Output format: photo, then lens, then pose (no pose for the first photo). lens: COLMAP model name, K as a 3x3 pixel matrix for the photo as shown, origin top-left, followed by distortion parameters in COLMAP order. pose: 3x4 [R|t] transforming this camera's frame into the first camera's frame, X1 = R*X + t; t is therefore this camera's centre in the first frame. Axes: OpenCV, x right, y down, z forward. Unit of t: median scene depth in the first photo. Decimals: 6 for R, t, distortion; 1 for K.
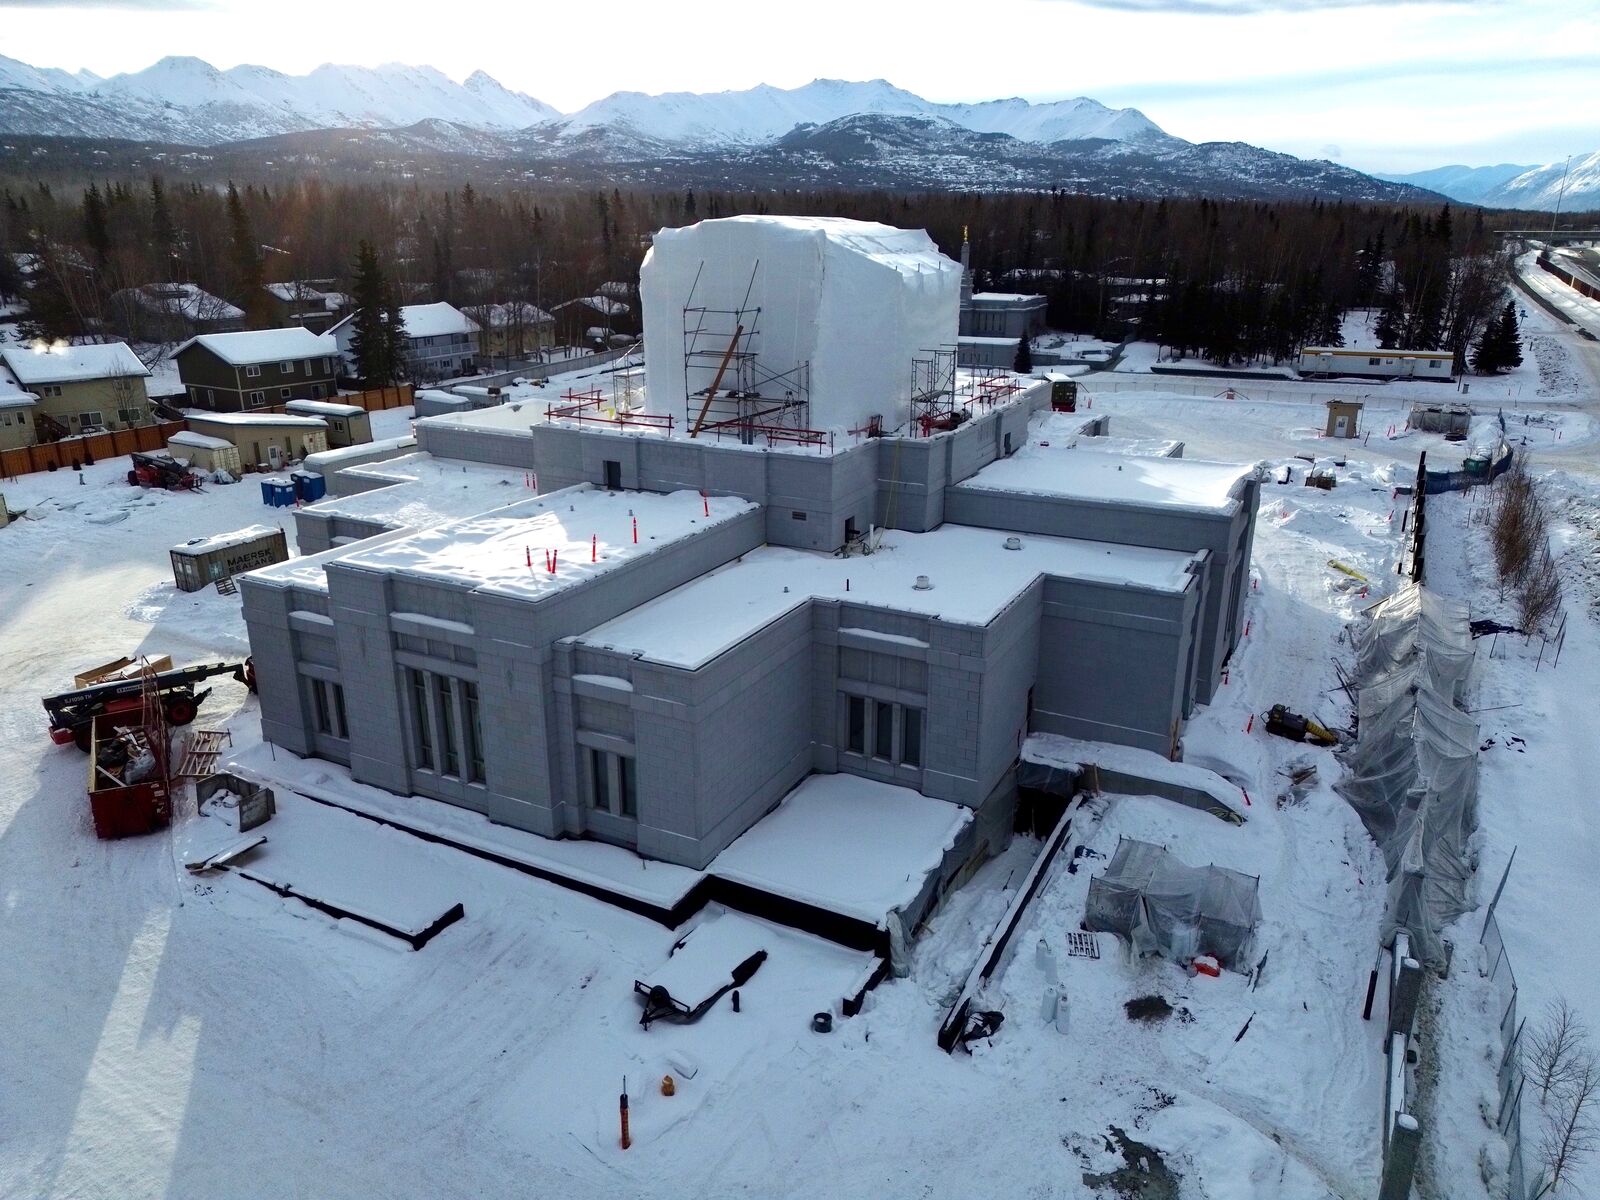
lens RADIAL K [[1116.9, 0, 803.0], [0, 1116.9, 600.4], [0, 0, 1]] dist [0.079992, -0.067805]
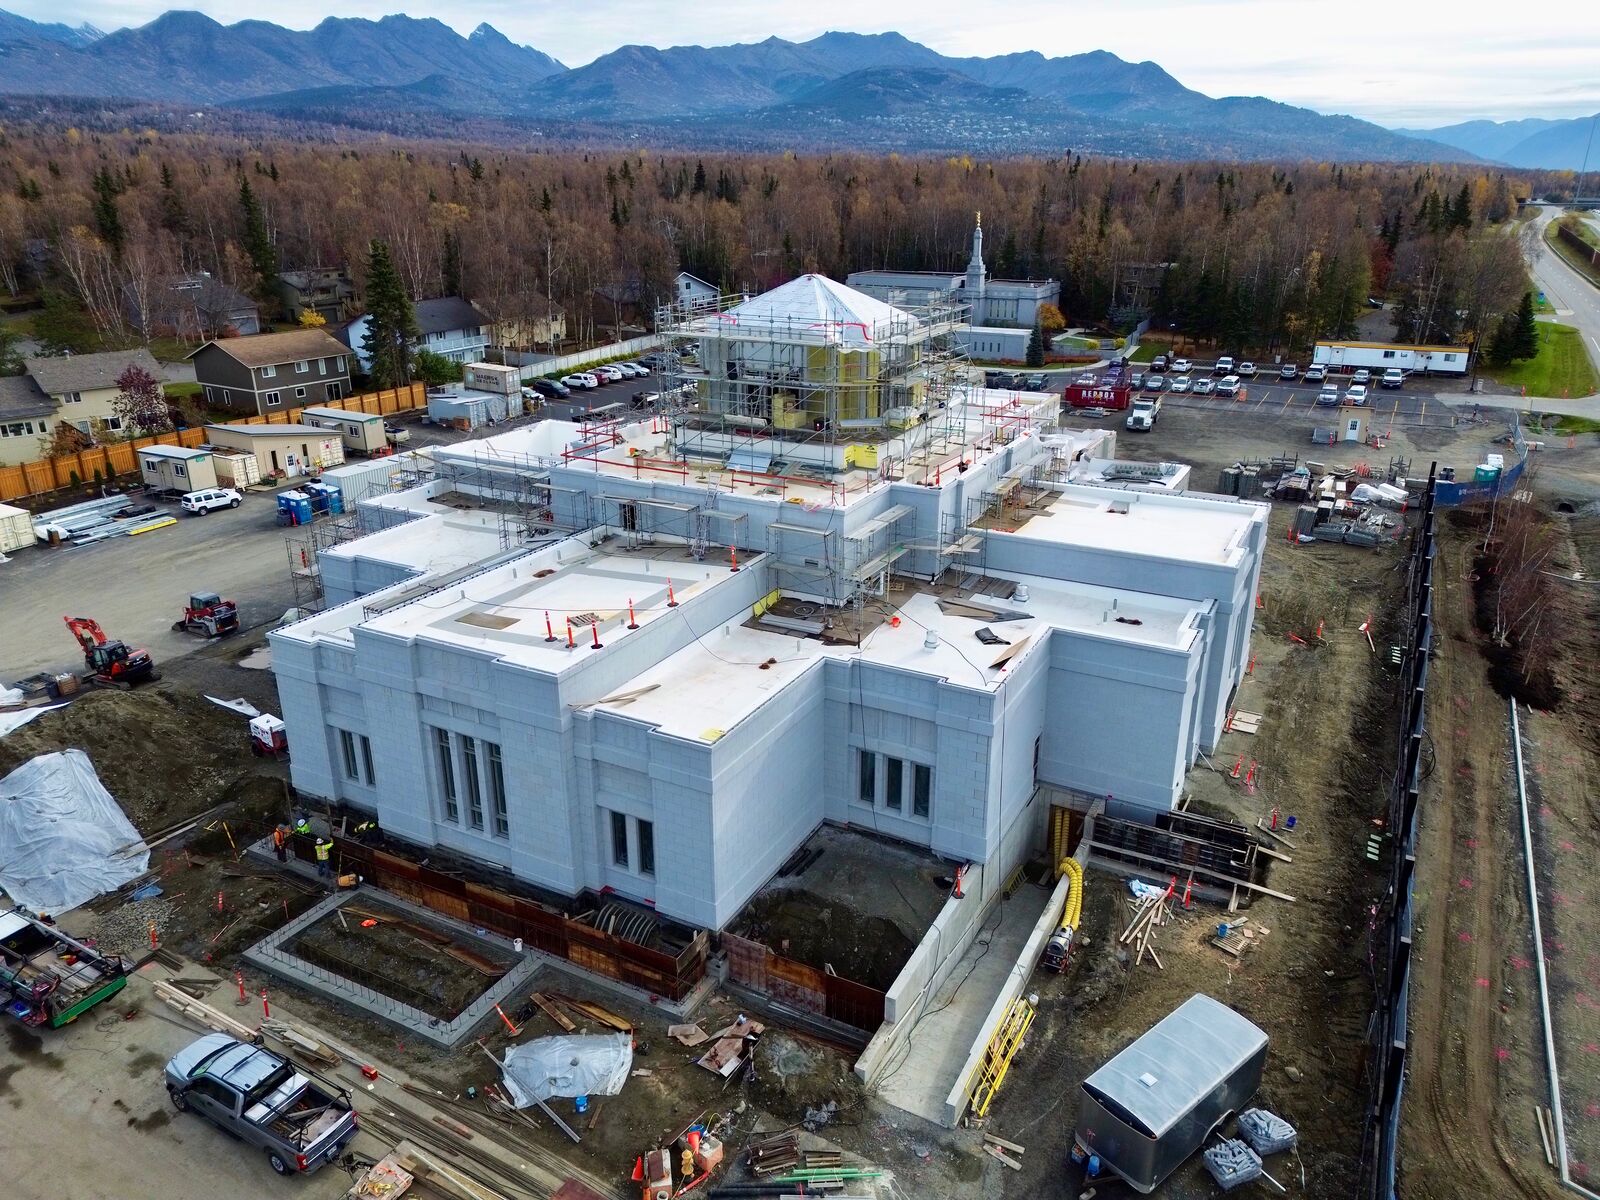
lens RADIAL K [[1120.1, 0, 802.6], [0, 1120.1, 600.5], [0, 0, 1]] dist [0.075389, -0.063517]
pose [[0.999957, 0.001223, -0.009189, -0.001575], [-0.000921, 0.999465, 0.032707, -0.060091], [0.009224, -0.032697, 0.999423, -0.018448]]
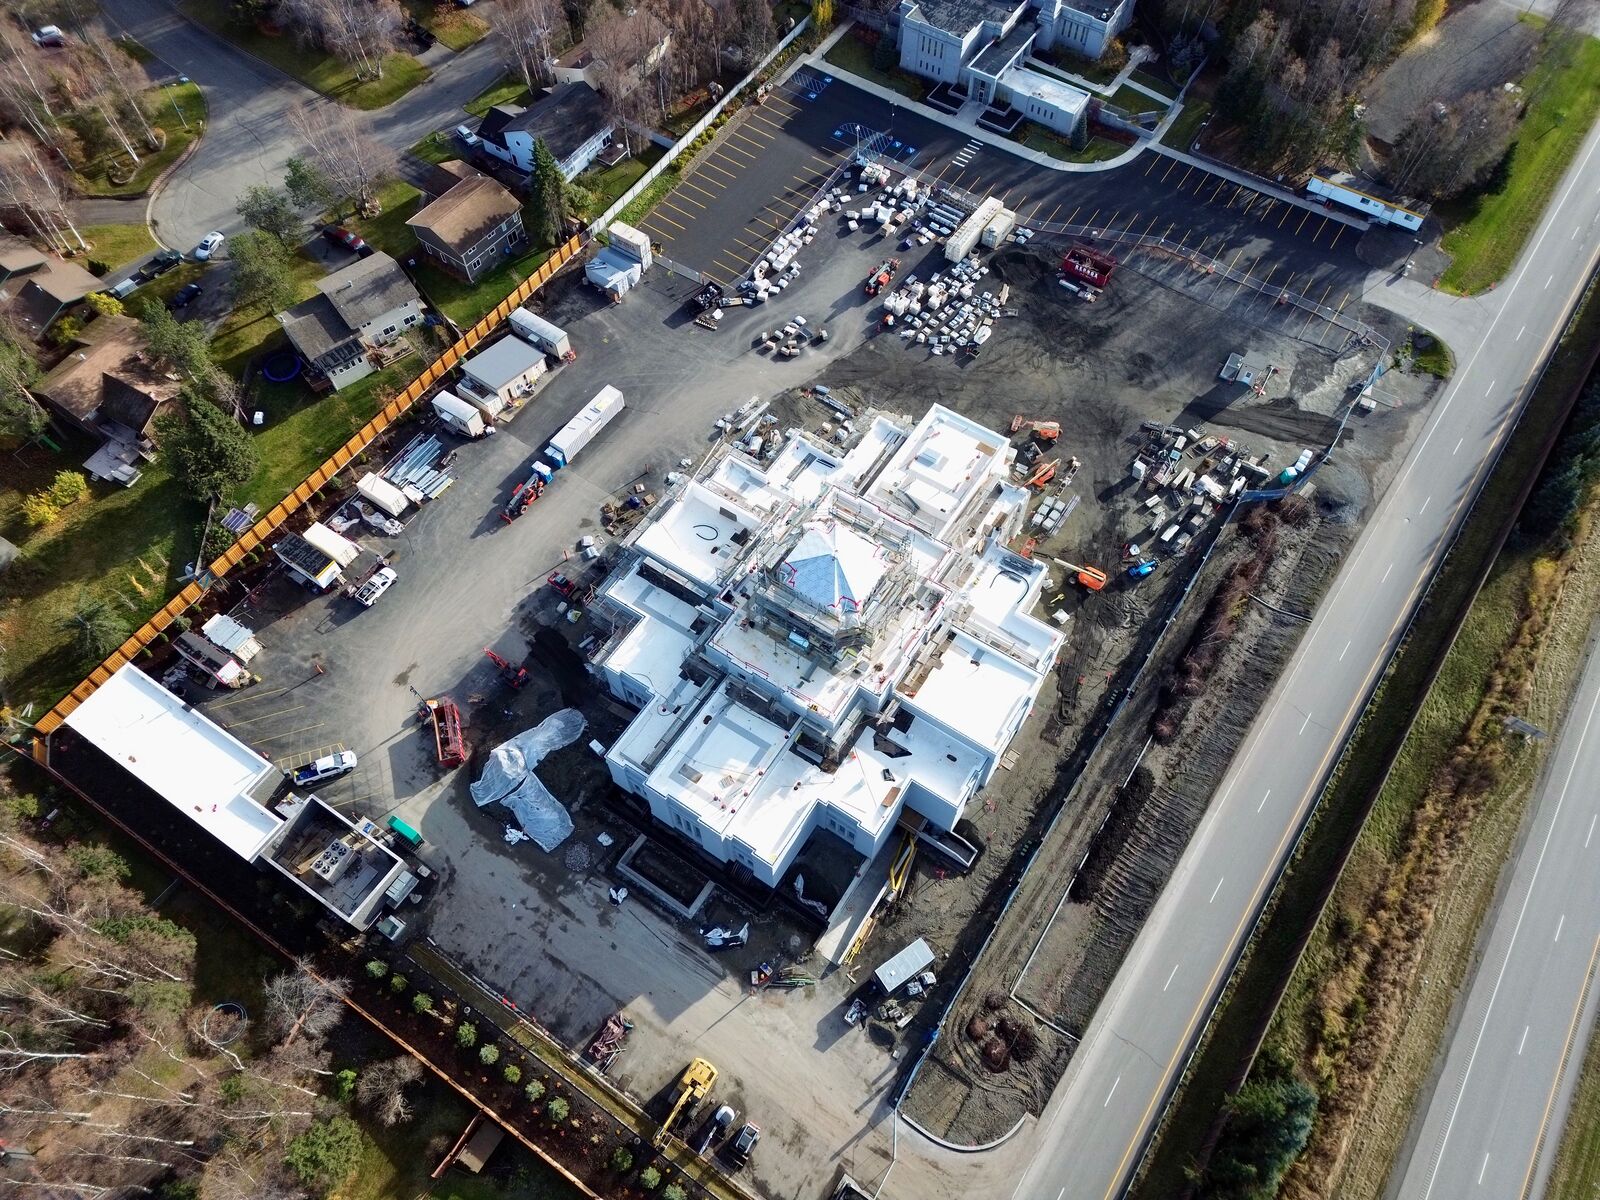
lens RADIAL K [[1116.9, 0, 803.0], [0, 1116.9, 600.4], [0, 0, 1]] dist [0.079992, -0.067805]
pose [[0.994382, 0.090485, -0.054931, 0.053278], [-0.032172, 0.752731, 0.657542, -1.460580], [0.100846, -0.652081, 0.751413, -0.489752]]
